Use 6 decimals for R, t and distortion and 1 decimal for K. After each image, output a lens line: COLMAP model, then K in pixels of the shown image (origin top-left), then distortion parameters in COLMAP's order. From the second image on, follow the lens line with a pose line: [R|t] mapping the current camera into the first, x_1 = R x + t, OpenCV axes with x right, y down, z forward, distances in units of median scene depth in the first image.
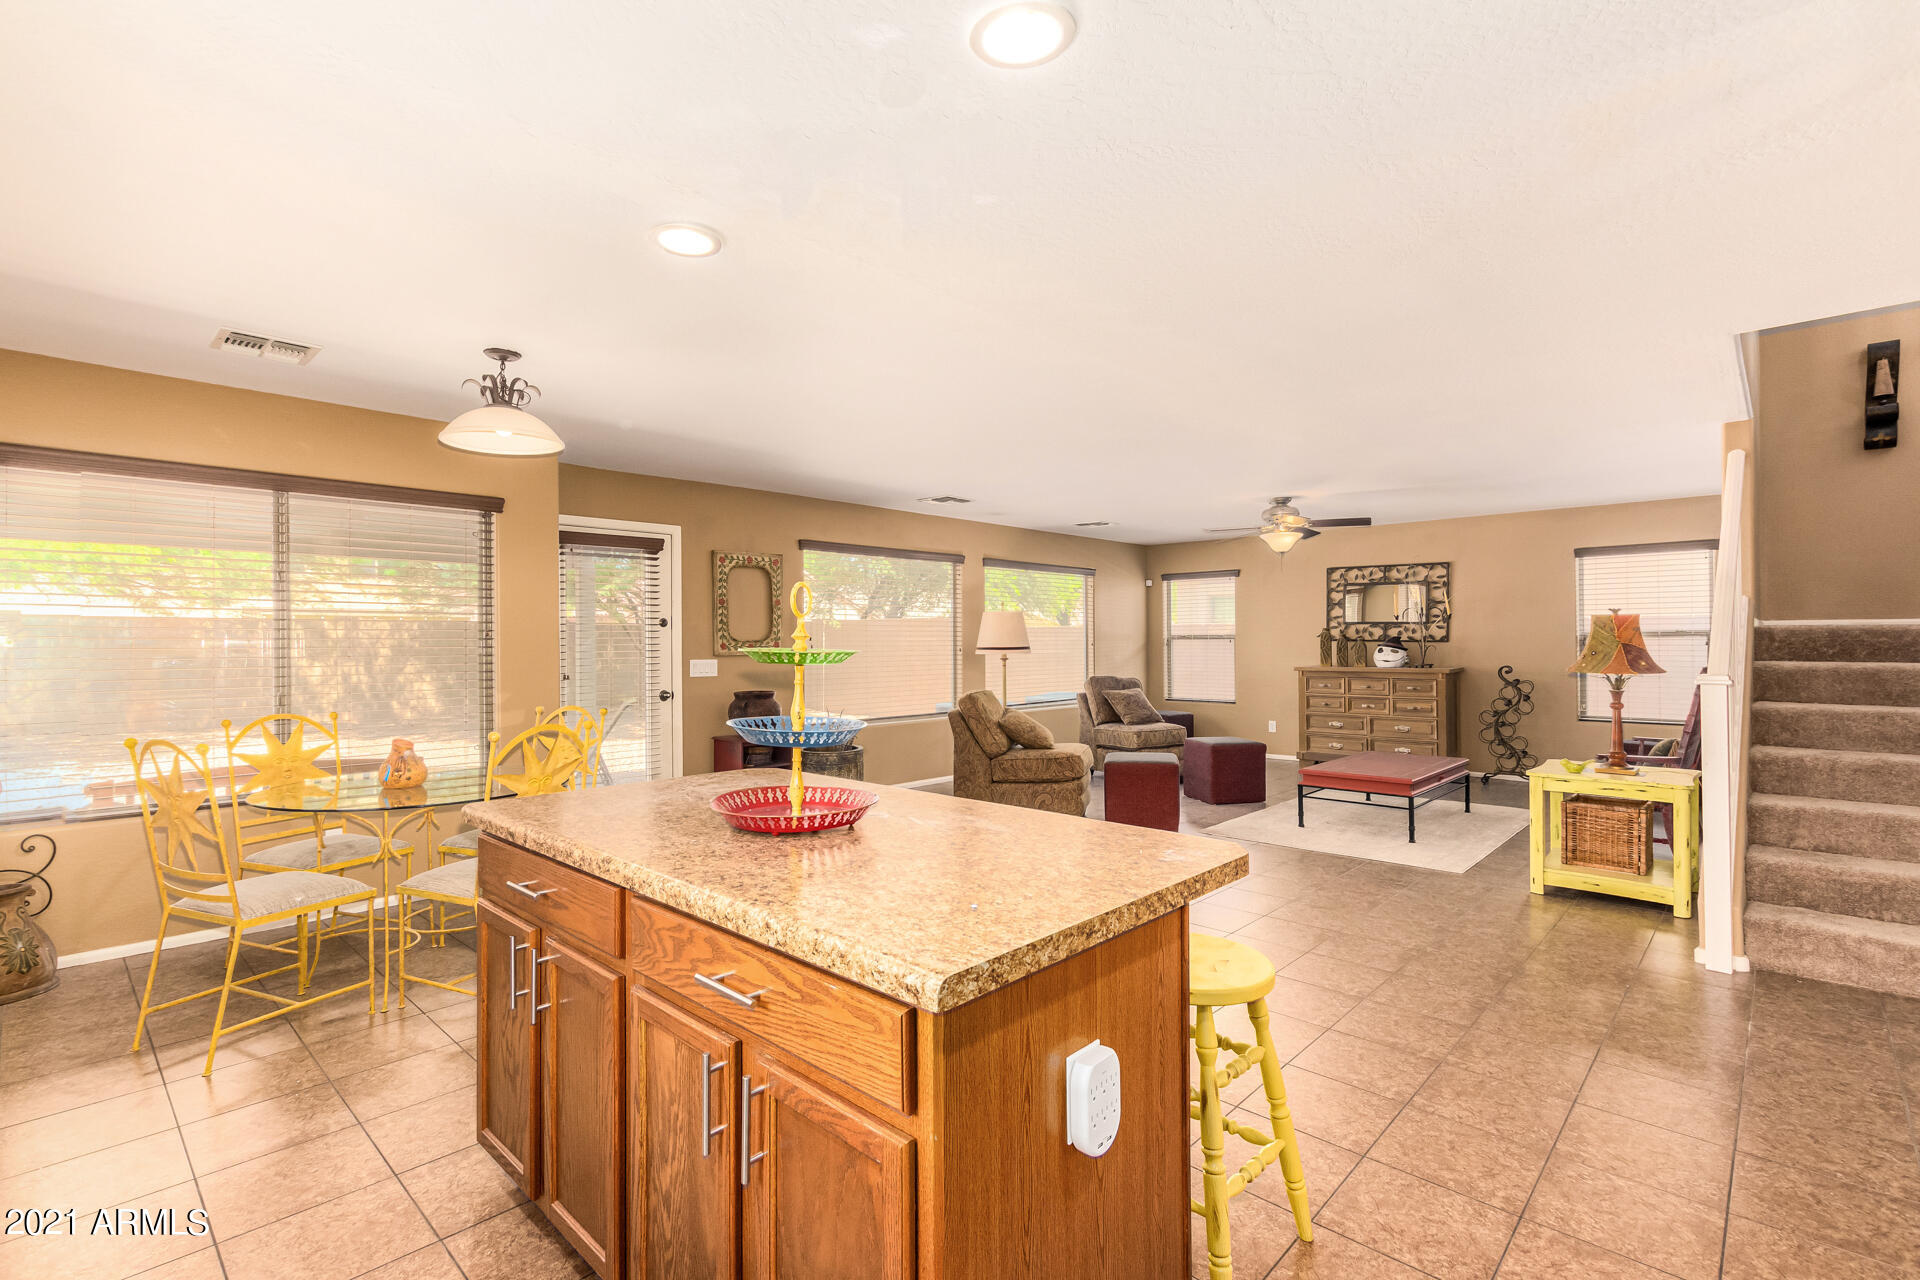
lens RADIAL K [[884.9, 0, 969.9], [0, 884.9, 637.8], [0, 0, 1]] dist [0.004611, -0.001559]
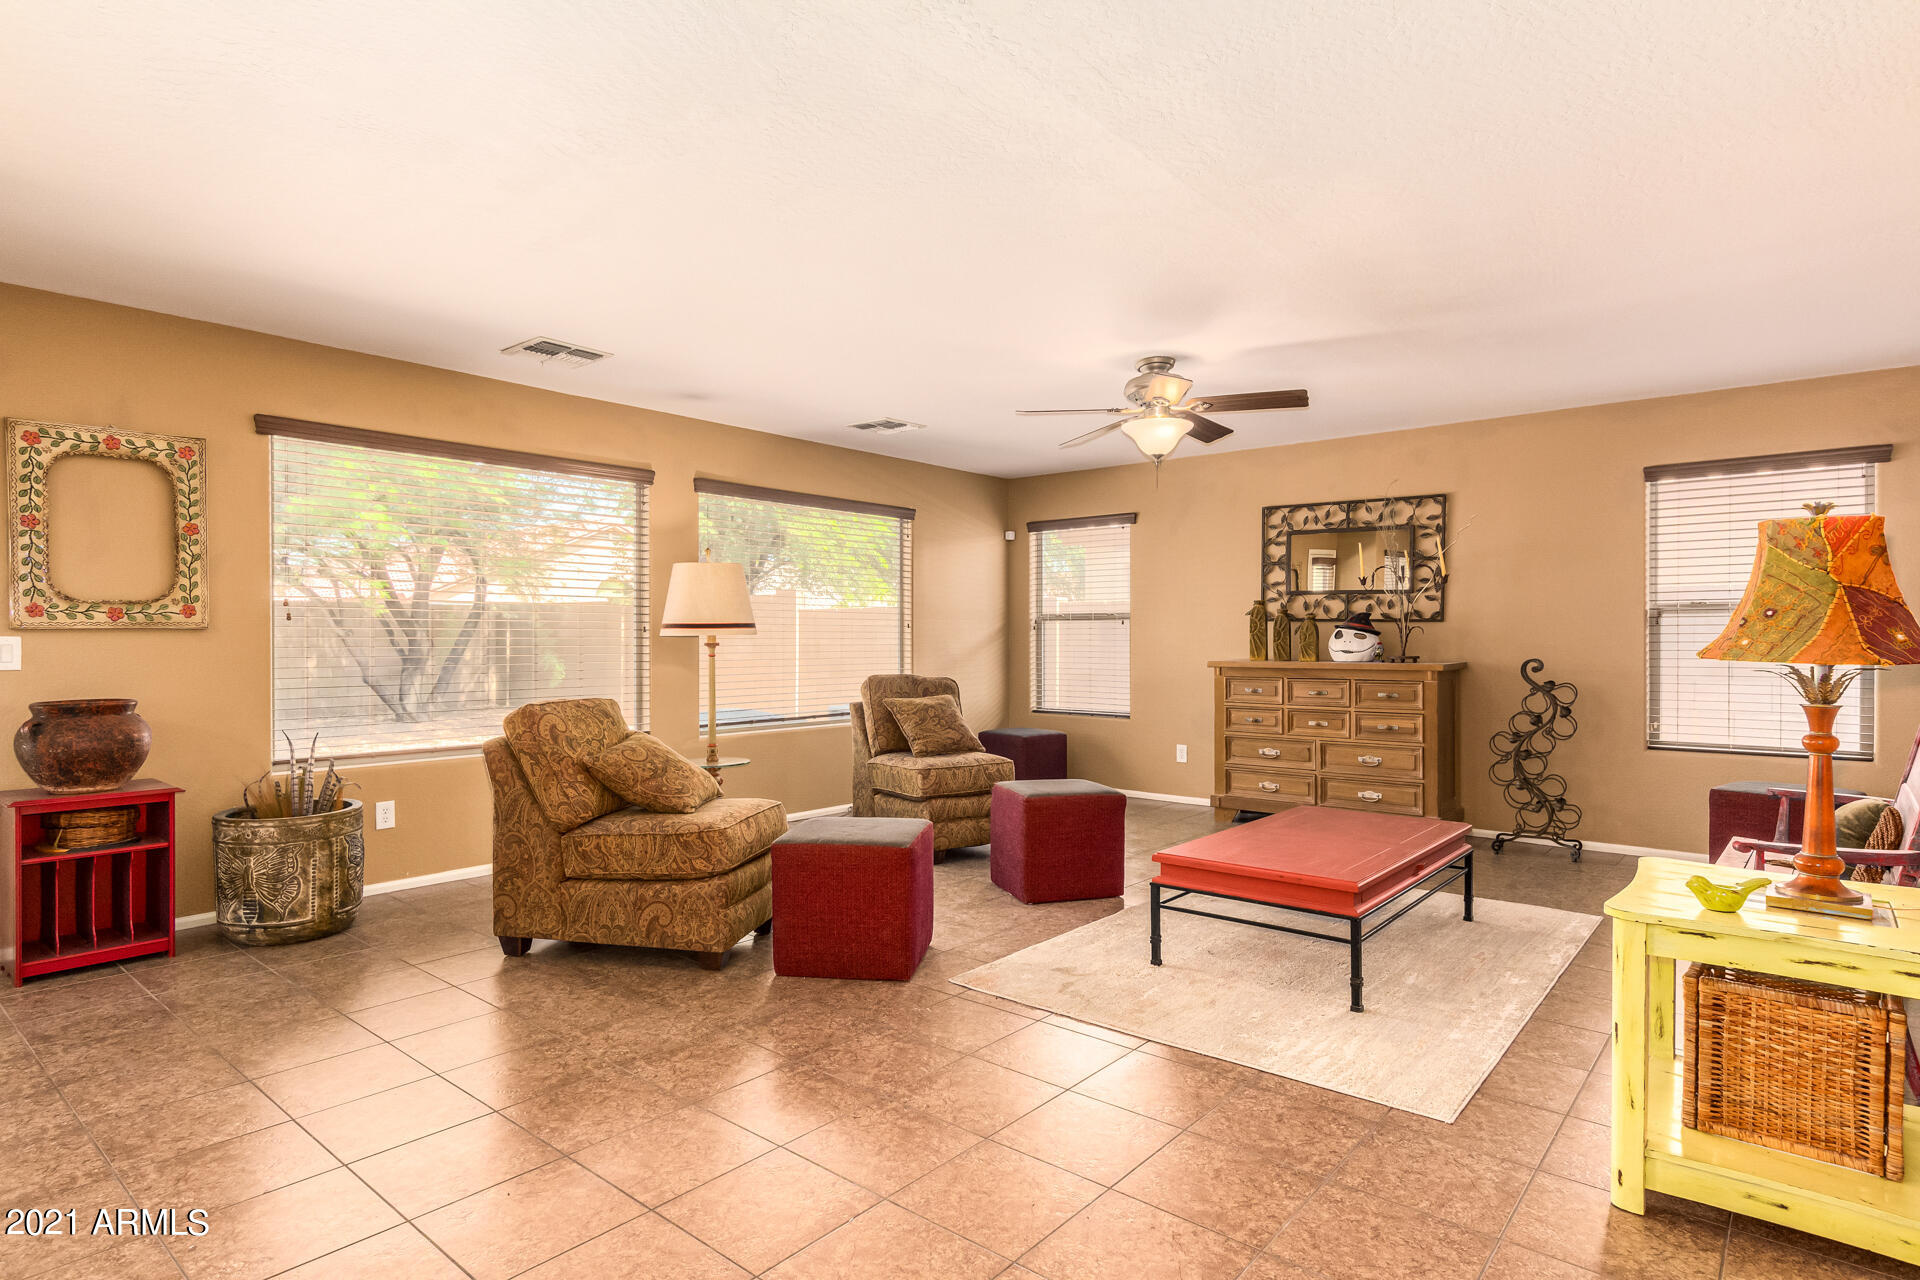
lens RADIAL K [[1022.5, 0, 976.4], [0, 1022.5, 645.9], [0, 0, 1]] dist [-0.004411, 0.001836]
pose [[0.998368, 0.004693, 0.056920, 0.179379], [-0.005361, 0.999919, 0.011579, 0.016211], [-0.056861, -0.011866, 0.998312, 0.315480]]
